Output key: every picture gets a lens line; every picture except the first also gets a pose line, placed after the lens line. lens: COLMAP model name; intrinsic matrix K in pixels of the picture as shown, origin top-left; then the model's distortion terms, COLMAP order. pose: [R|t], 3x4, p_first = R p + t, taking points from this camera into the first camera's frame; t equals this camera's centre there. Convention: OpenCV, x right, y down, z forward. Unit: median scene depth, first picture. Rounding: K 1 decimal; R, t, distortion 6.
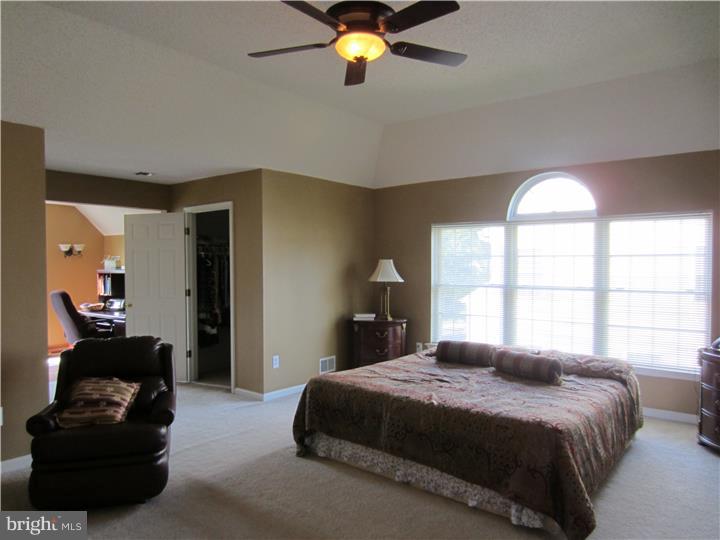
lens RADIAL K [[516.6, 0, 360.0], [0, 516.6, 270.0], [0, 0, 1]] dist [-0.010800, -0.000644]
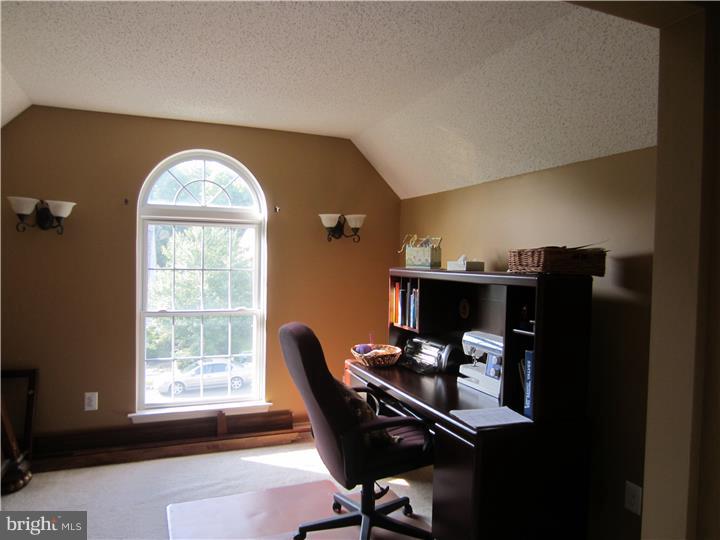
lens RADIAL K [[516.6, 0, 360.0], [0, 516.6, 270.0], [0, 0, 1]] dist [-0.010800, -0.000644]
pose [[0.869968, 0.026864, -0.492376, -0.315593], [-0.024519, 0.999636, 0.011217, -0.003329], [0.492498, 0.002314, 0.870310, 0.606217]]
